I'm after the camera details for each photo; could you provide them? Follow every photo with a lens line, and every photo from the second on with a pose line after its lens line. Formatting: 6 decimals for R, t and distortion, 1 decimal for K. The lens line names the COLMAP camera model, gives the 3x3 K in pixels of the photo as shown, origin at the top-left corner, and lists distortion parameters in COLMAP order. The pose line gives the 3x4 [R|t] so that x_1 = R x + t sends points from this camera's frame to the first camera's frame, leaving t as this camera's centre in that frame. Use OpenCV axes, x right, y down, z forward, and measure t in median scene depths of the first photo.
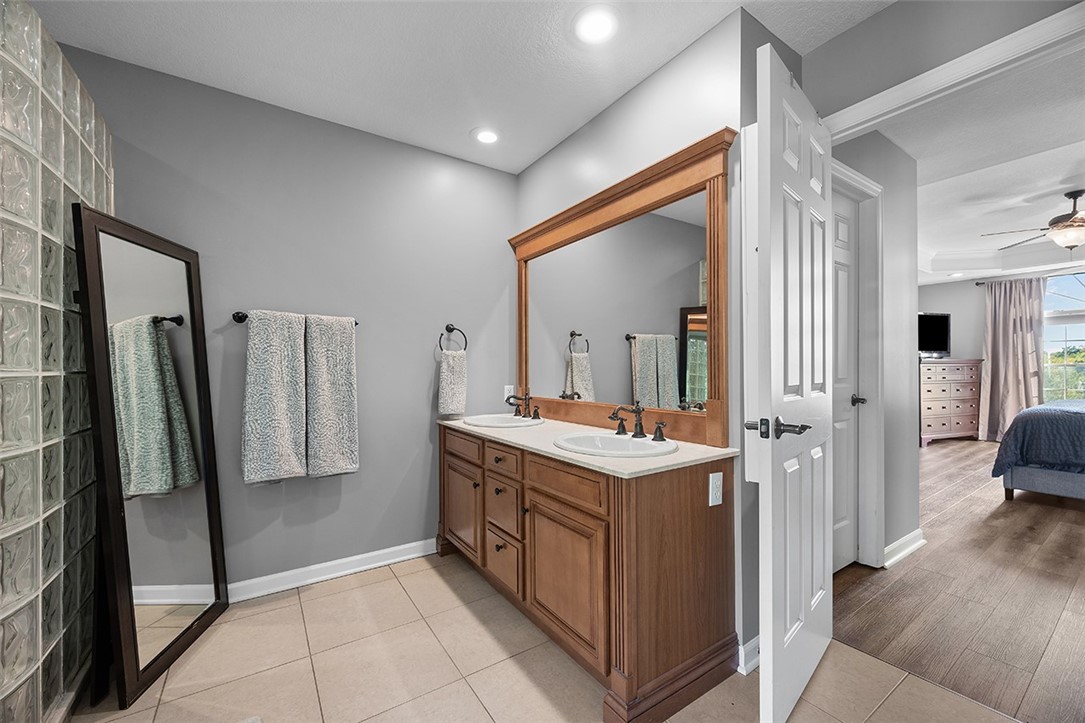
lens RADIAL K [[432.3, 0, 542.5], [0, 432.3, 361.5], [0, 0, 1]] dist [-0.000449, -0.000161]
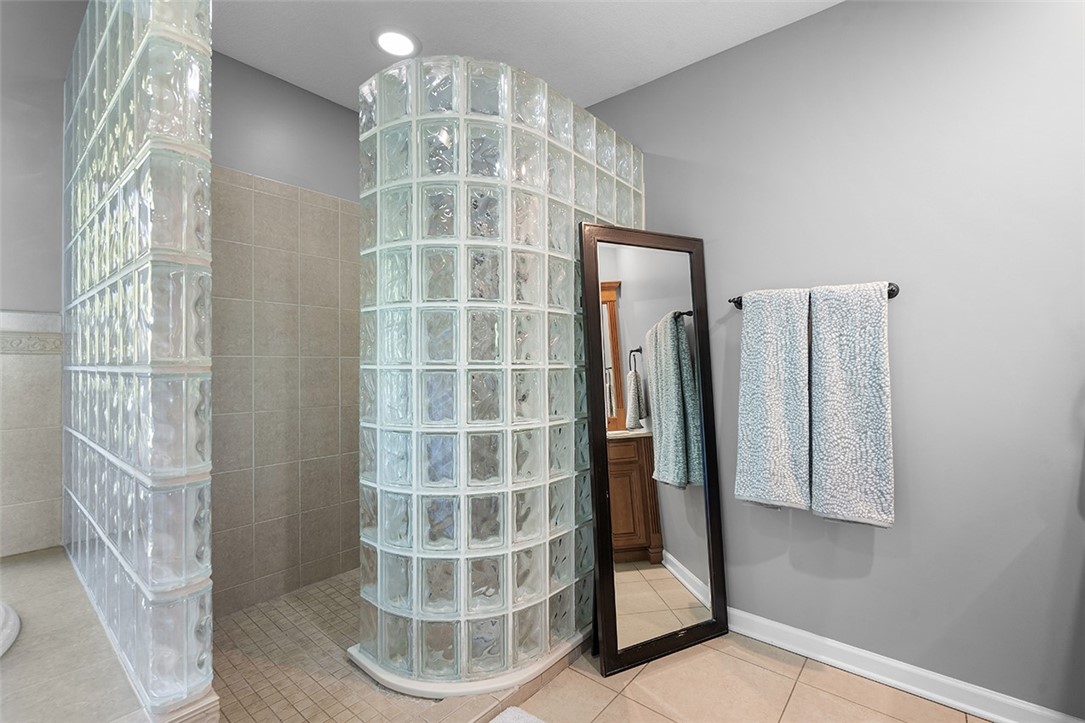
lens RADIAL K [[471.4, 0, 542.5], [0, 471.4, 361.5], [0, 0, 1]] dist [-0.000136, -0.000102]
pose [[0.283905, -0.005995, -0.958834, 0.089766], [0.016207, 0.999868, -0.001452, 0.009852], [0.958715, -0.015127, 0.283964, 0.370824]]
